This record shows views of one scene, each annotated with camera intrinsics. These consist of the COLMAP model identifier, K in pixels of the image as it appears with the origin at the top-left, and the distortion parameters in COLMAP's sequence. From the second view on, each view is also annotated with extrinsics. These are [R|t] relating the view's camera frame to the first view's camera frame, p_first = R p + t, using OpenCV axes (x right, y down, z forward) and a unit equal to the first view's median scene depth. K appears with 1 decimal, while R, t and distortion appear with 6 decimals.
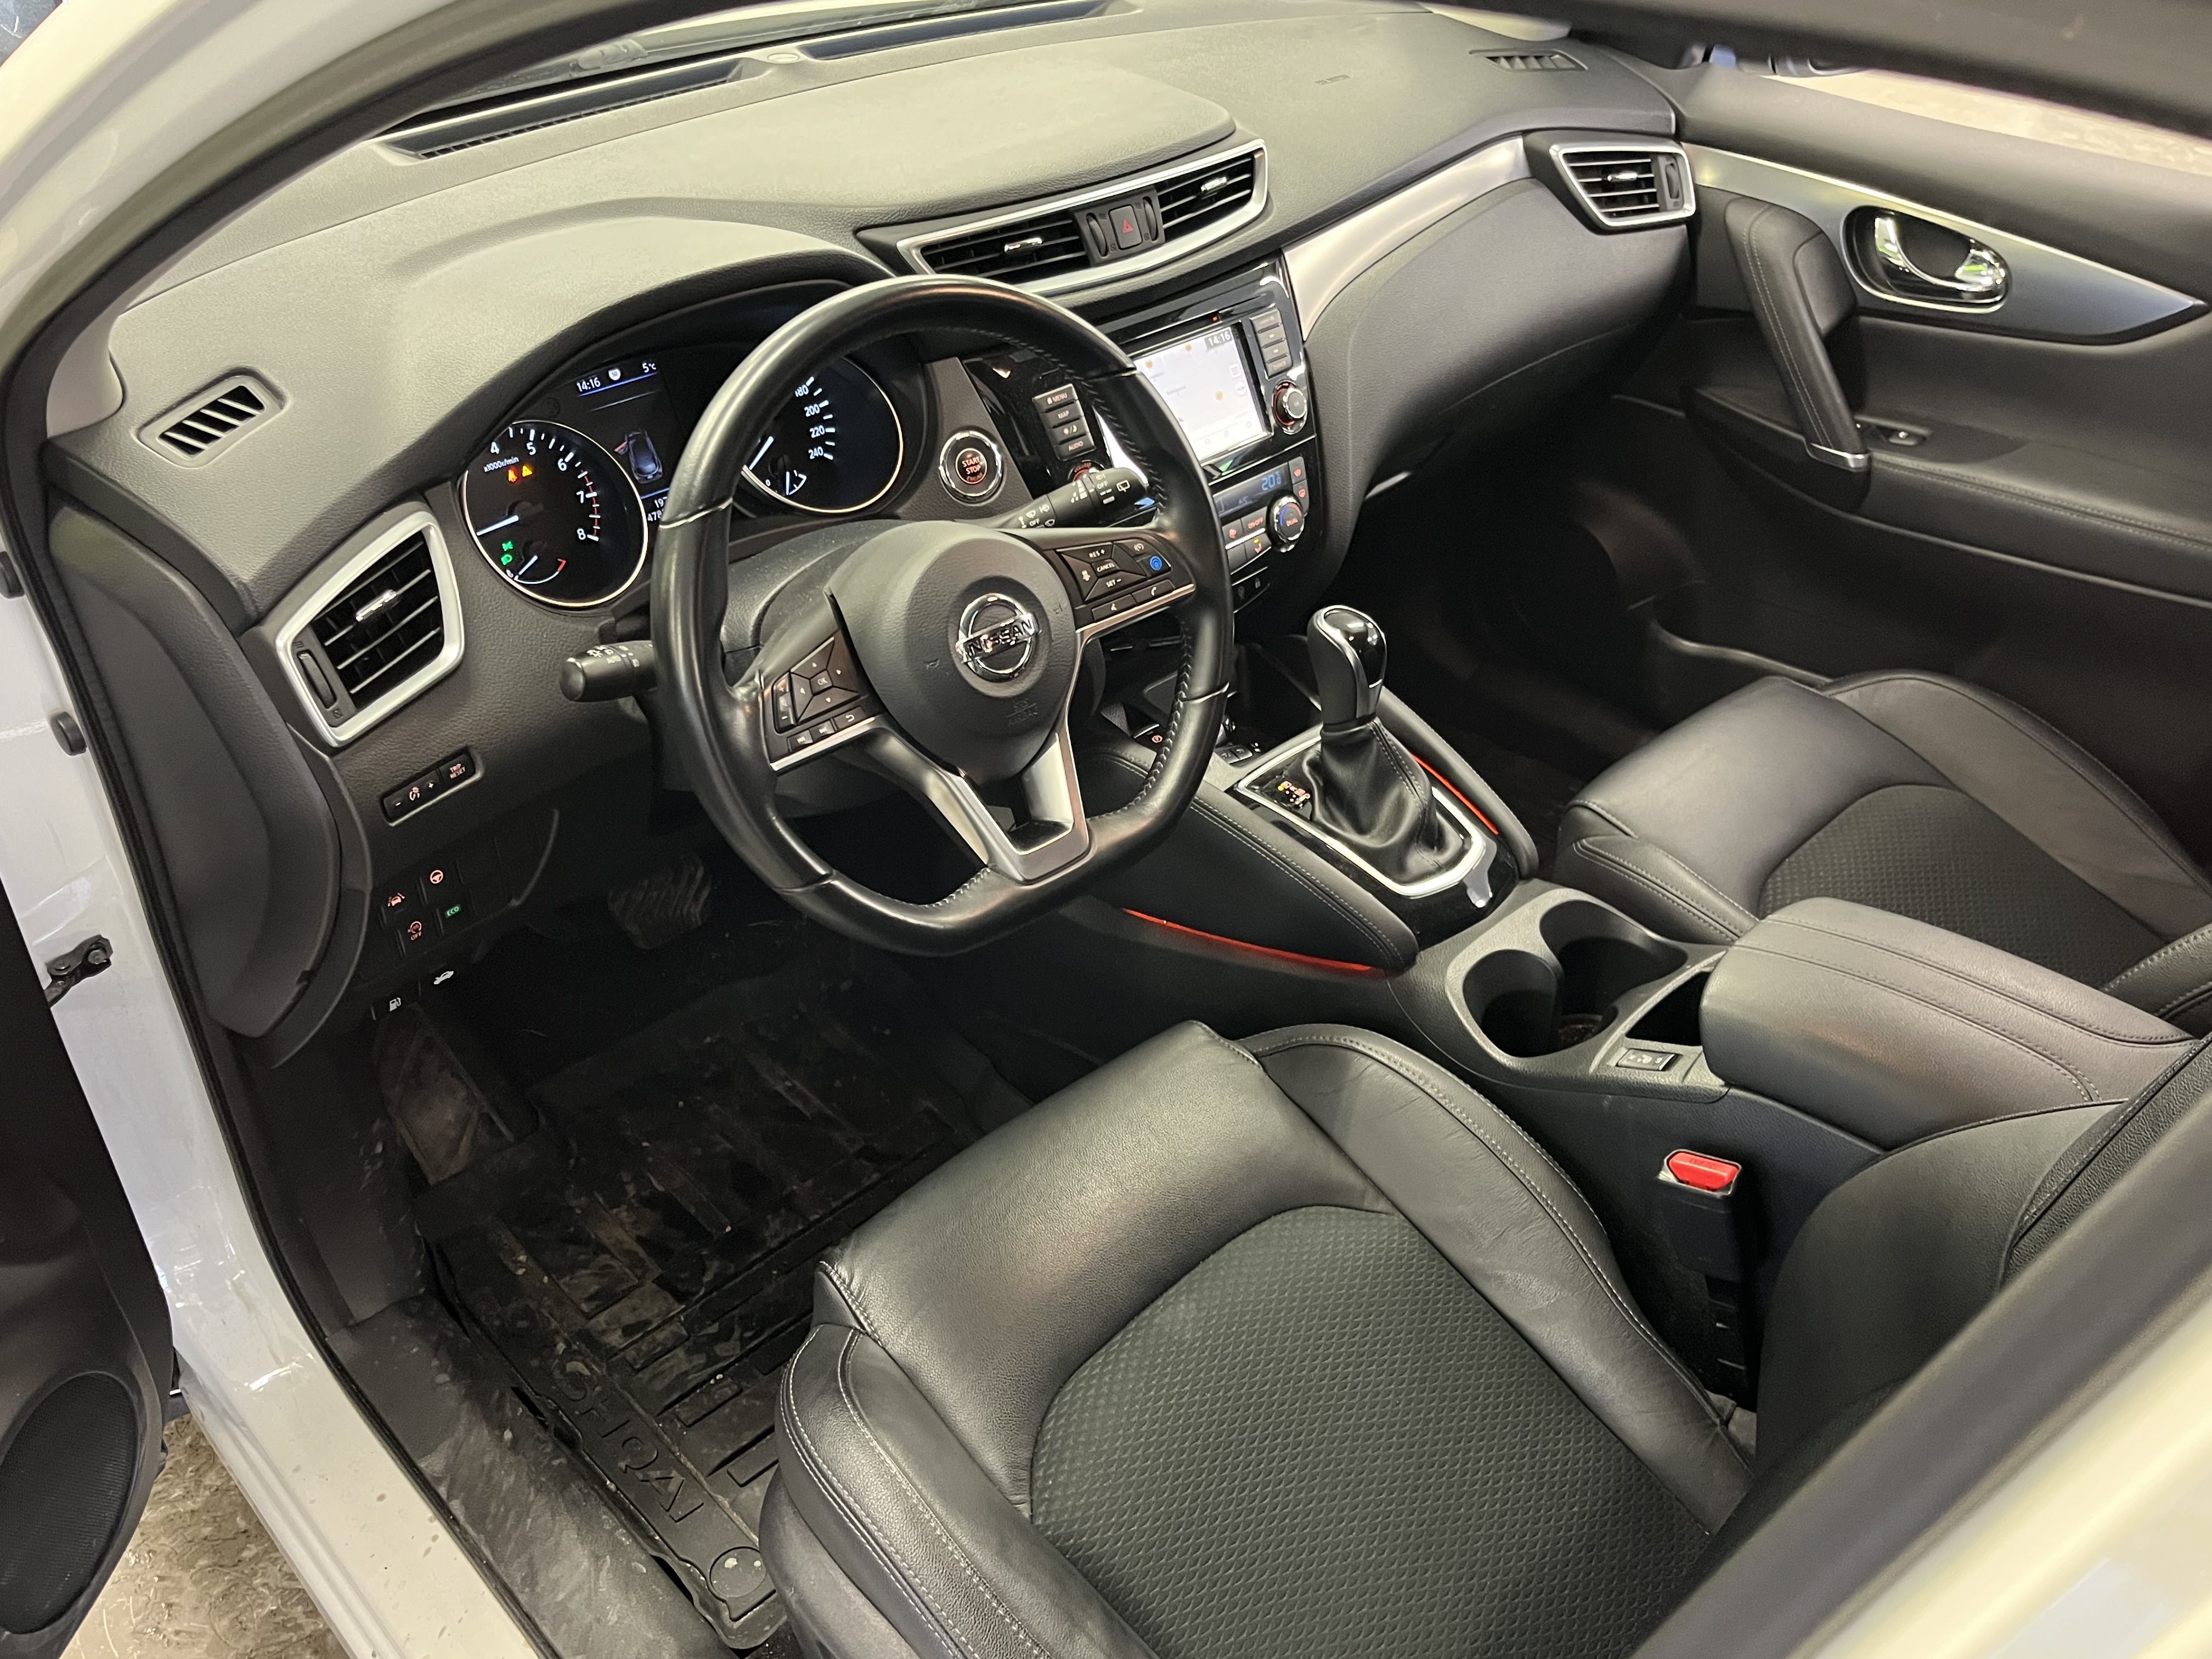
lens RADIAL K [[1782.3, 0, 1106.0], [0, 1782.3, 829.5], [0, 0, 1]] dist [0.003846, -0.104039]
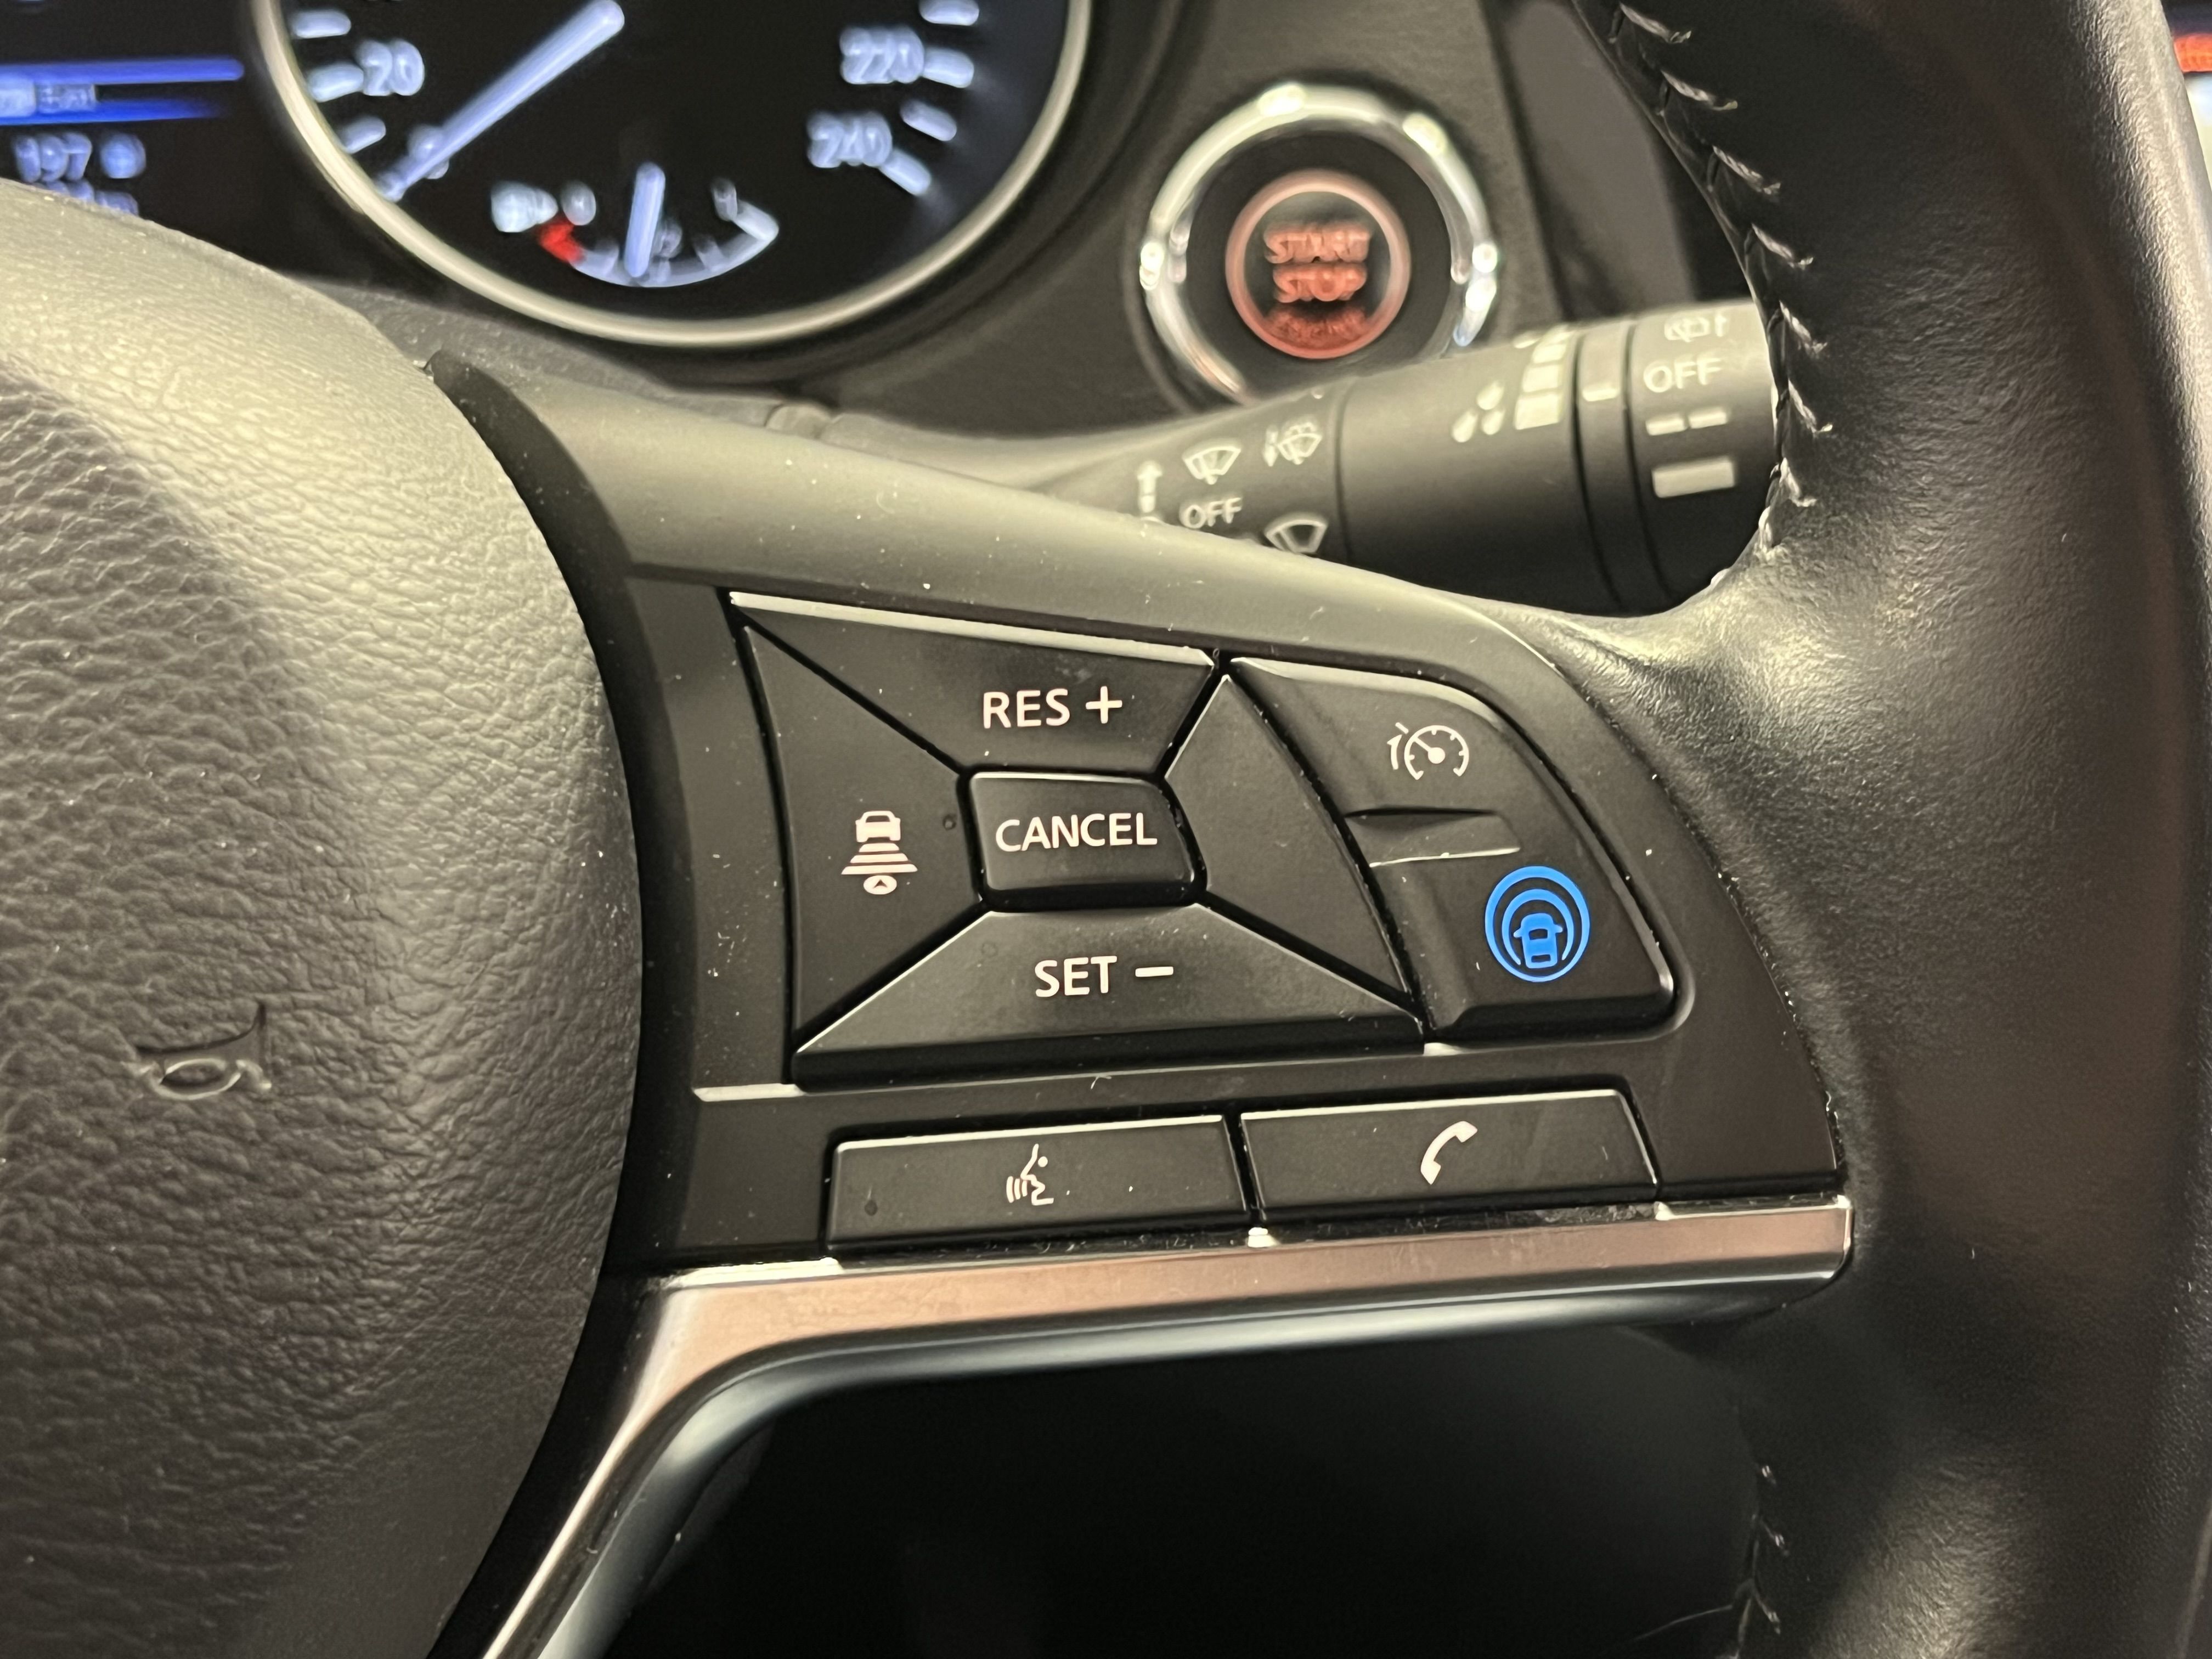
lens RADIAL K [[3040.8, 0, 1106.0], [0, 3040.8, 829.5], [0, 0, 1]] dist [0.150867, -0.878526]
pose [[0.830543, 0.257785, -0.493705, 0.084234], [-0.330893, 0.941421, -0.065093, -0.112711], [0.448004, 0.217426, 0.867190, 0.689480]]
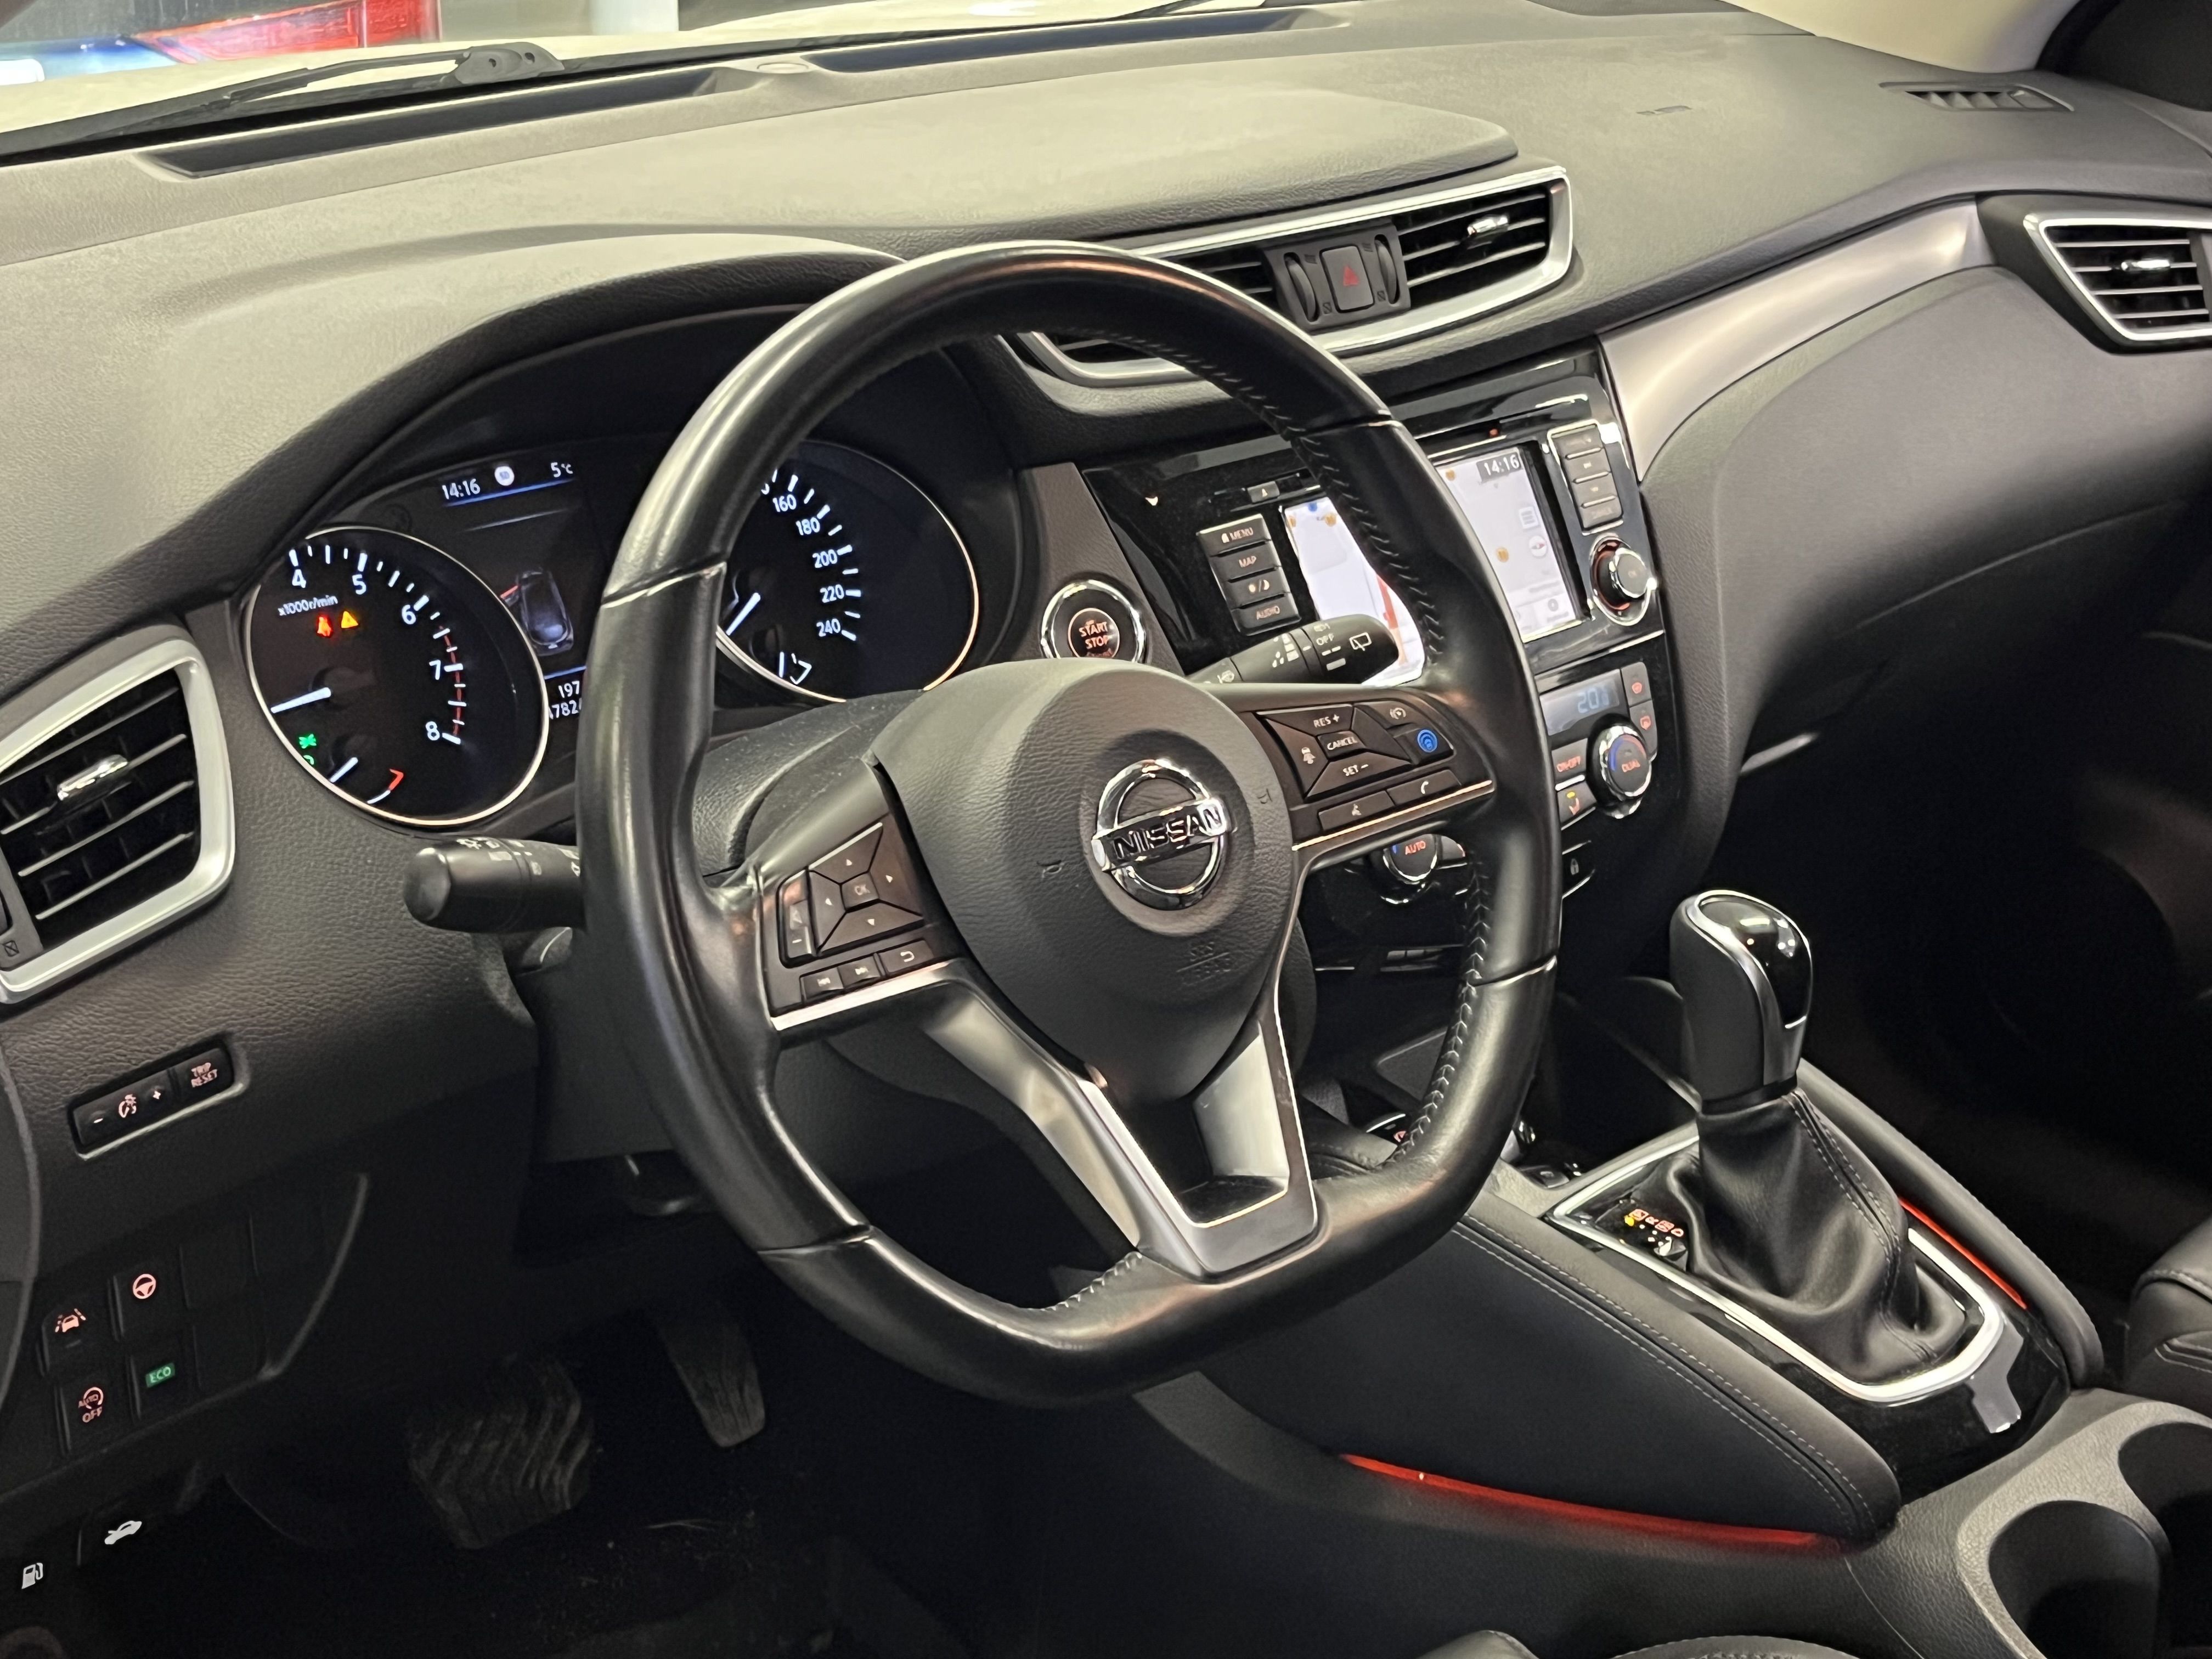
lens RADIAL K [[3040.8, 0, 1106.0], [0, 3040.8, 829.5], [0, 0, 1]] dist [0.150867, -0.878526]
pose [[0.999453, 0.002225, -0.032994, -0.036852], [-0.010562, 0.966952, -0.254740, 0.111121], [0.031336, 0.254949, 0.966447, 0.039242]]
